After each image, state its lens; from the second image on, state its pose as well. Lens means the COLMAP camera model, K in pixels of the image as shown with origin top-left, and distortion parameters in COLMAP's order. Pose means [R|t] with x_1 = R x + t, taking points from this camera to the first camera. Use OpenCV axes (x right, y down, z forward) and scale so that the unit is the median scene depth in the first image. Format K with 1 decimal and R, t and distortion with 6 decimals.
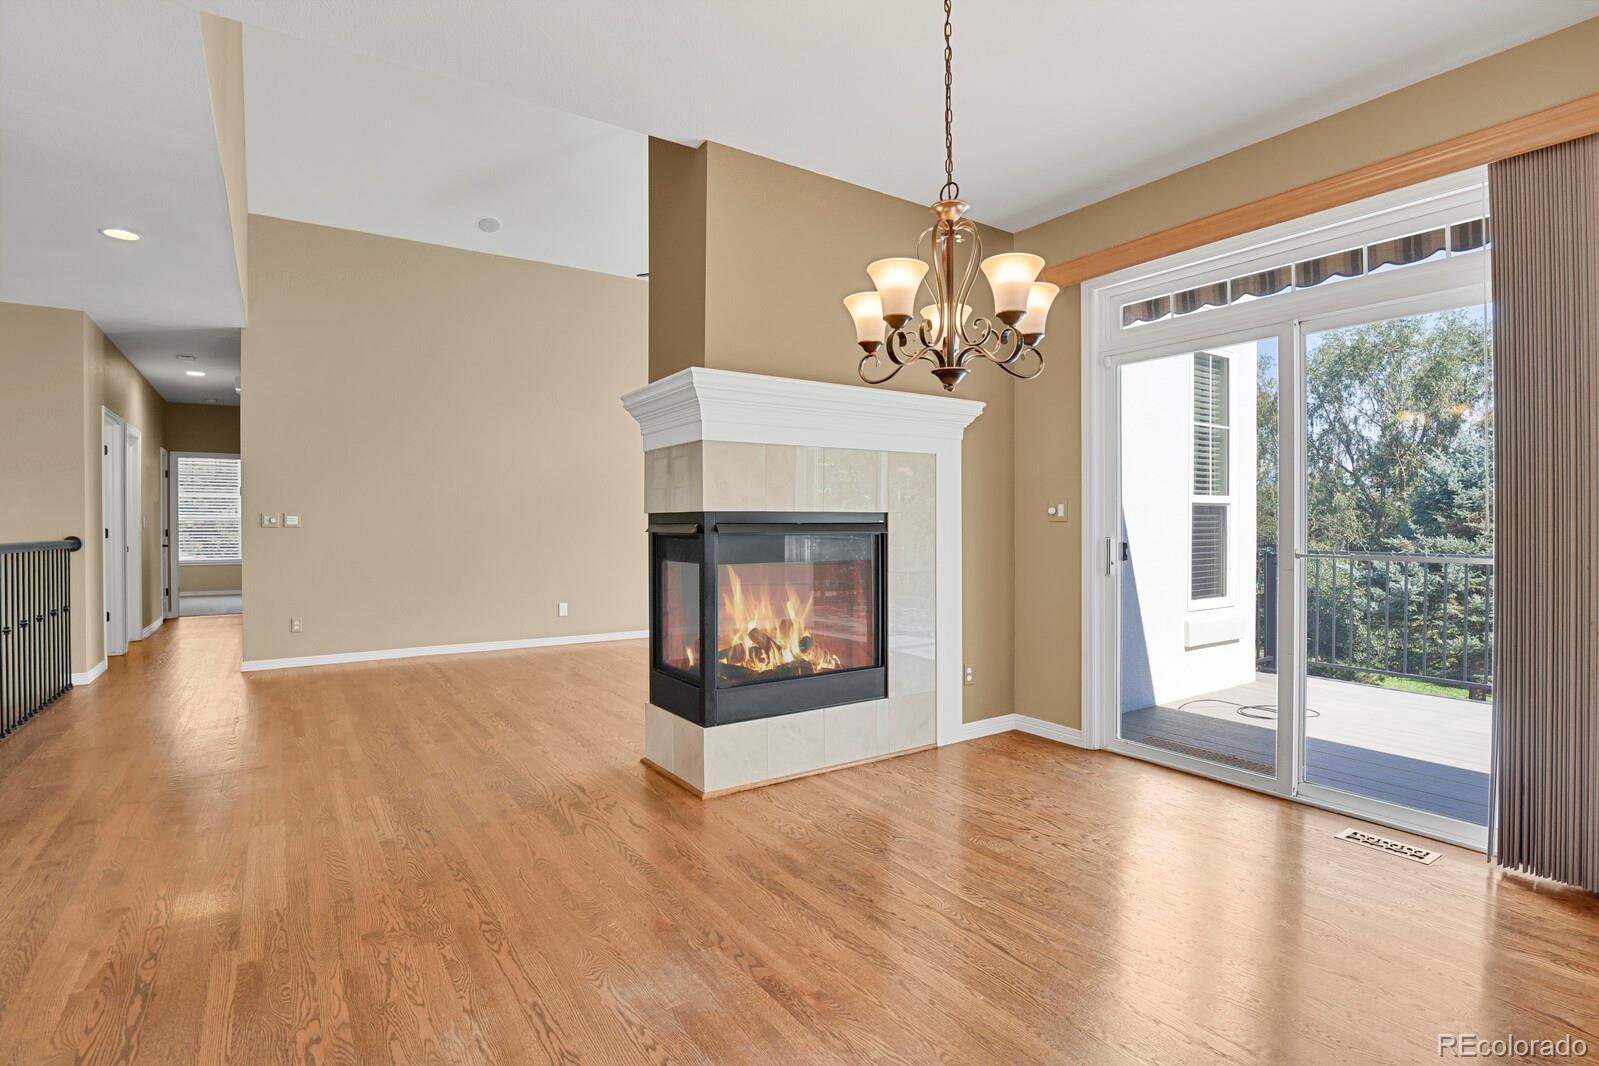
lens RADIAL K [[782.8, 0, 793.0], [0, 782.8, 532.6], [0, 0, 1]] dist [-0.017856, -0.004879]
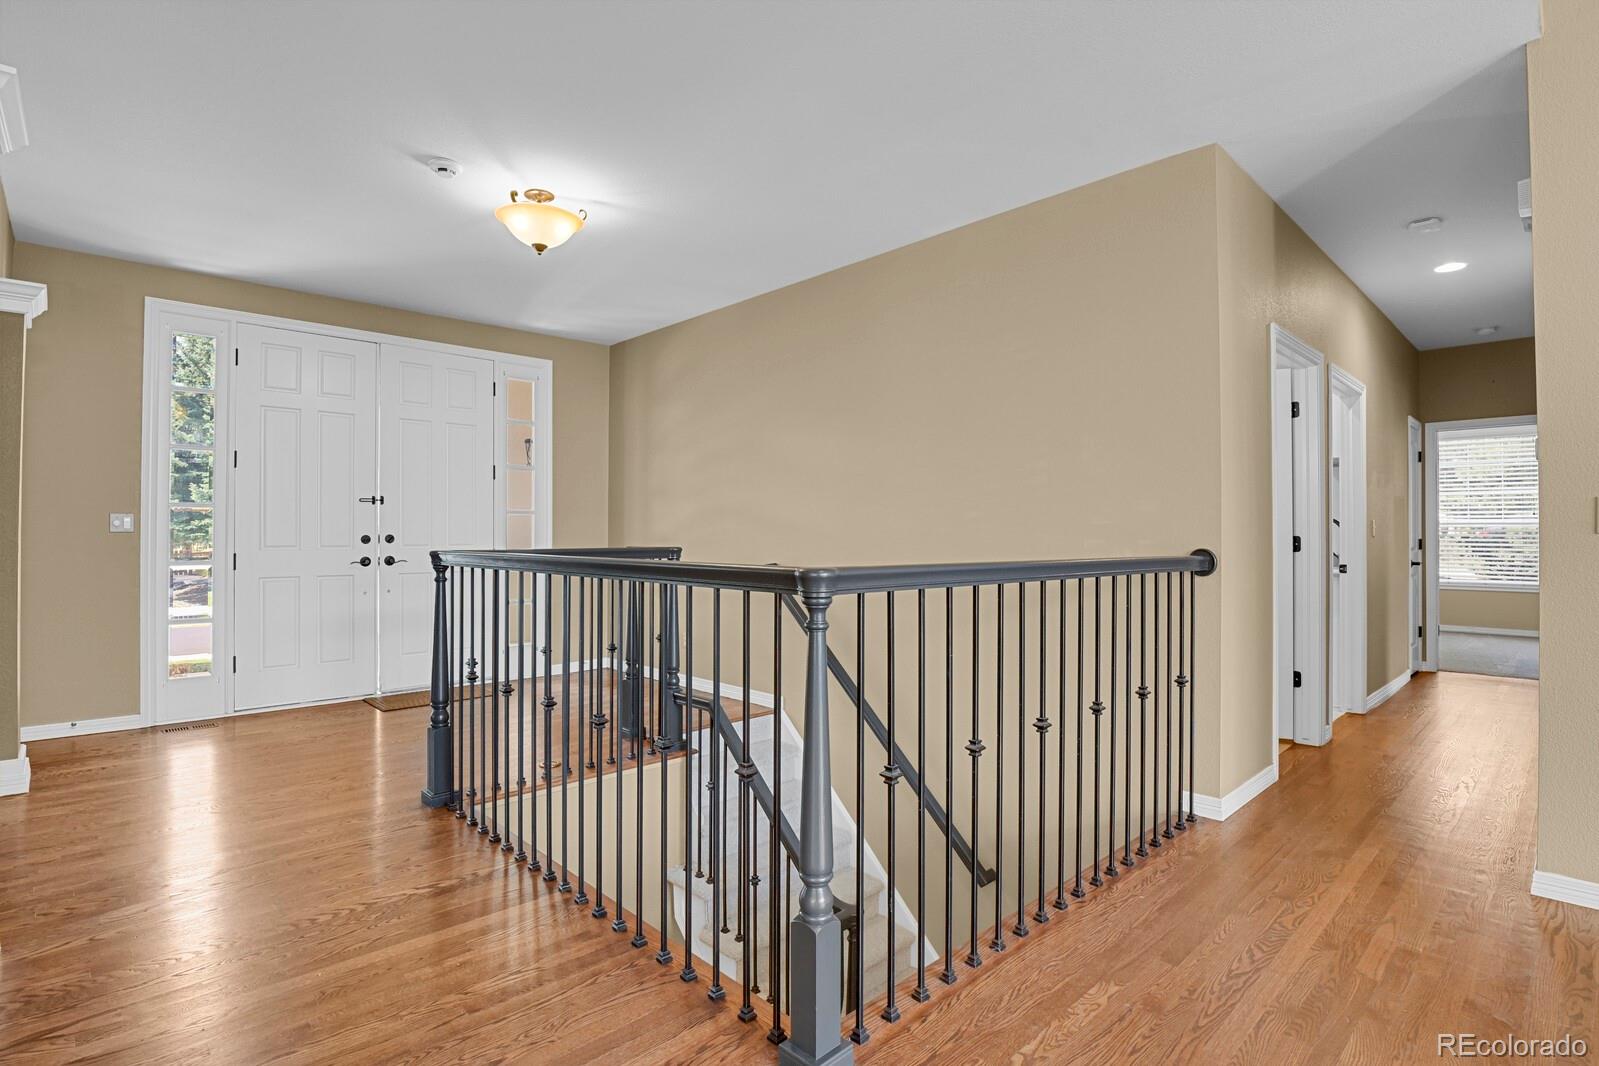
lens RADIAL K [[782.8, 0, 816.4], [0, 782.8, 537.9], [0, 0, 1]] dist [-0.017856, -0.004879]
pose [[0.192126, -0.005109, -0.981357, -0.275382], [-0.002781, 0.999980, -0.005750, 0.000561], [0.981366, 0.003834, 0.192108, 0.389105]]
